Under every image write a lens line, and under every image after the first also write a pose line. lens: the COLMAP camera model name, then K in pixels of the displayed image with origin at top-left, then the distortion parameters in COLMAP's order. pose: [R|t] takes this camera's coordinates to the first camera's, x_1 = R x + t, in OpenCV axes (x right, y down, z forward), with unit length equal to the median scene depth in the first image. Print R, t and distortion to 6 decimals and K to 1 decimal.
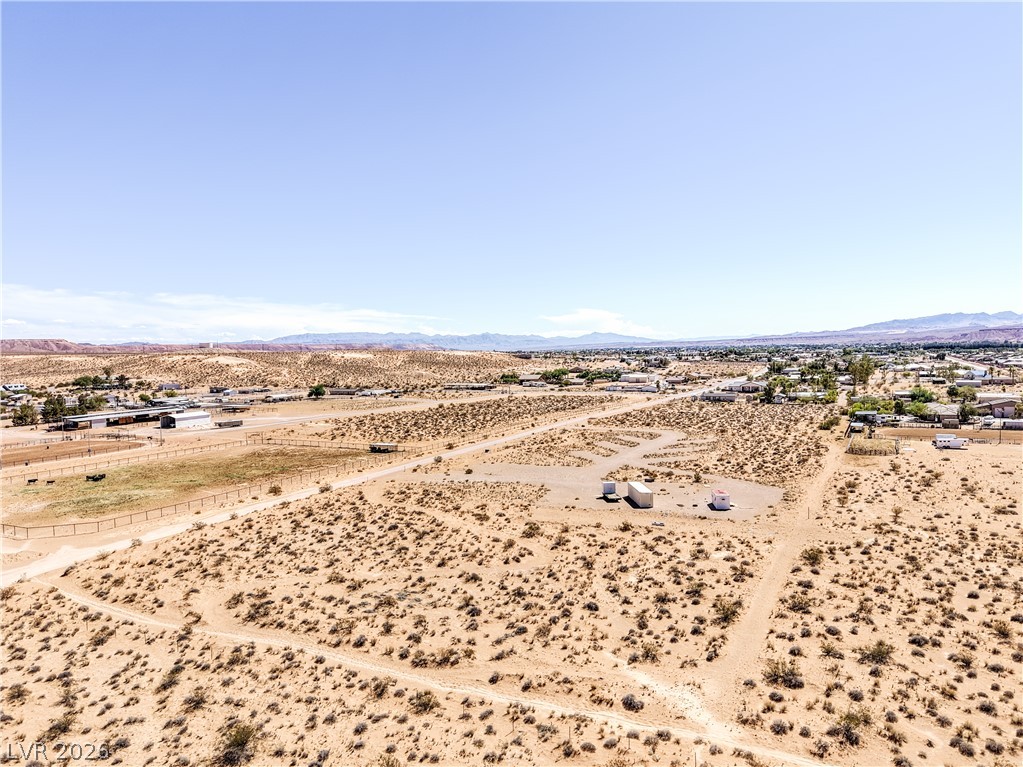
lens RADIAL K [[704.6, 0, 508.0], [0, 704.6, 385.2], [0, 0, 1]] dist [0.040600, -0.040743]
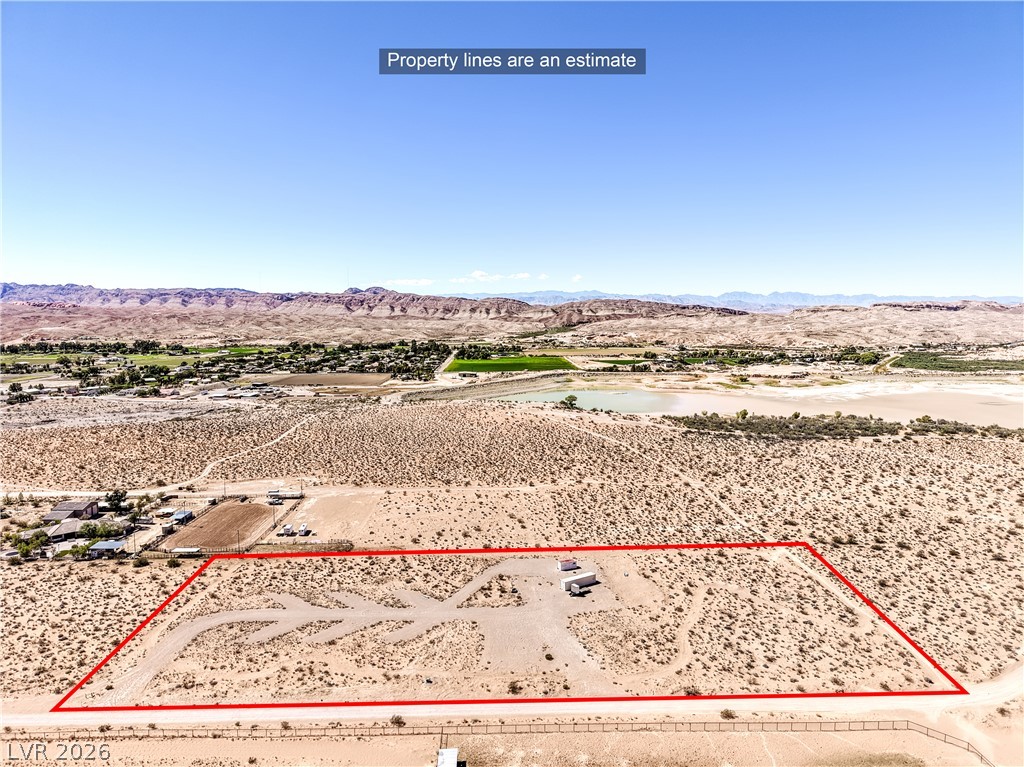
lens RADIAL K [[681.8, 0, 507.7], [0, 681.8, 401.7], [0, 0, 1]] dist [0.034589, -0.031178]
pose [[-0.477179, -0.086436, 0.874545, -1.772054], [0.062128, 0.989343, 0.131681, -0.777196], [-0.876607, 0.117169, -0.466724, 3.004719]]
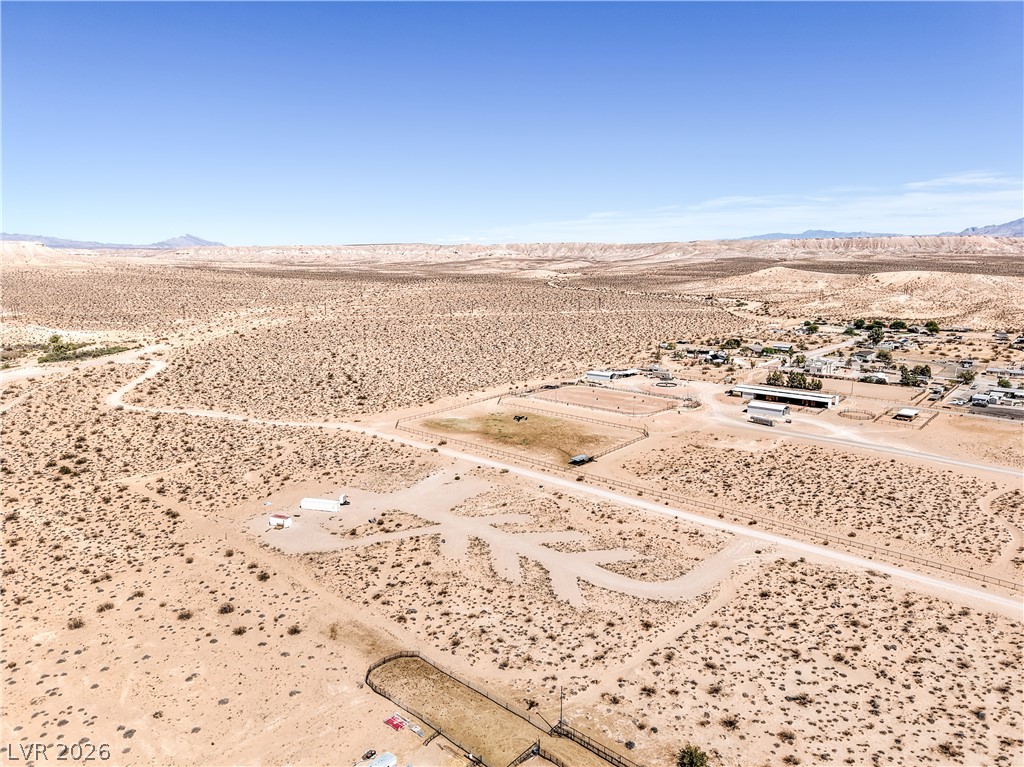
lens RADIAL K [[694.4, 0, 507.7], [0, 694.4, 384.7], [0, 0, 1]] dist [0.046243, -0.049731]
pose [[-0.244143, 0.206678, -0.947459, 2.501433], [-0.037269, 0.974303, 0.222138, -0.783221], [0.969023, 0.089544, -0.230167, 2.870618]]
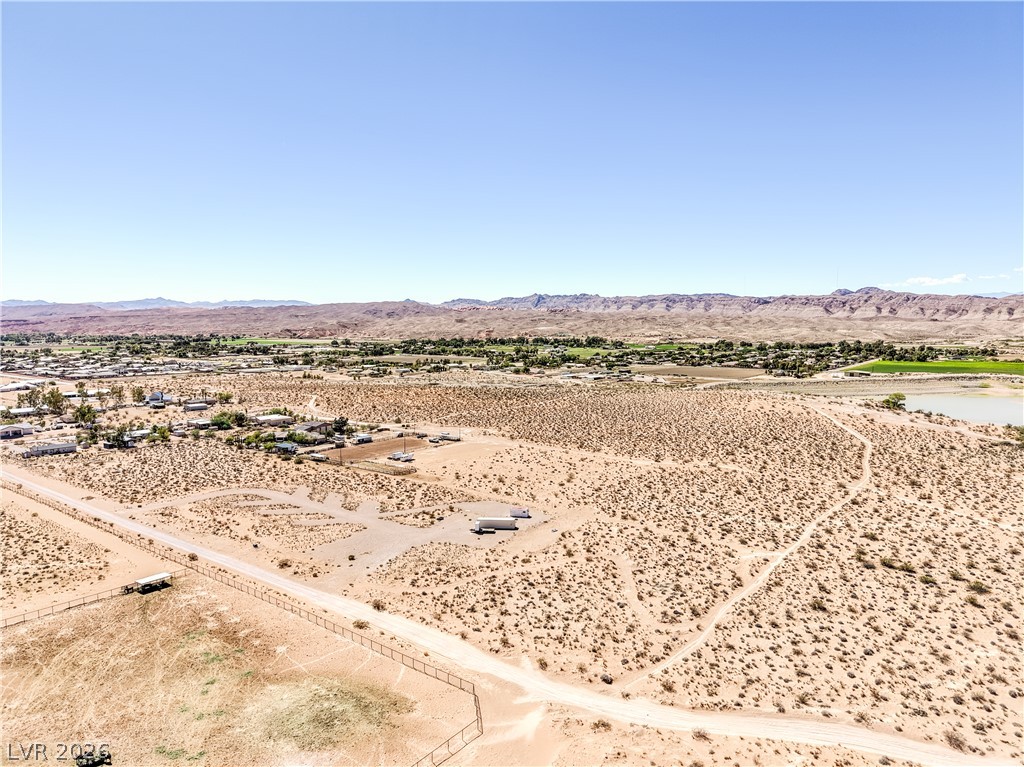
lens RADIAL K [[681.8, 0, 507.7], [0, 681.8, 401.7], [0, 0, 1]] dist [0.034589, -0.031178]
pose [[0.188305, -0.091710, 0.977819, -2.151277], [0.051199, 0.995193, 0.083479, -0.415480], [-0.980775, 0.034344, 0.192095, 1.089327]]
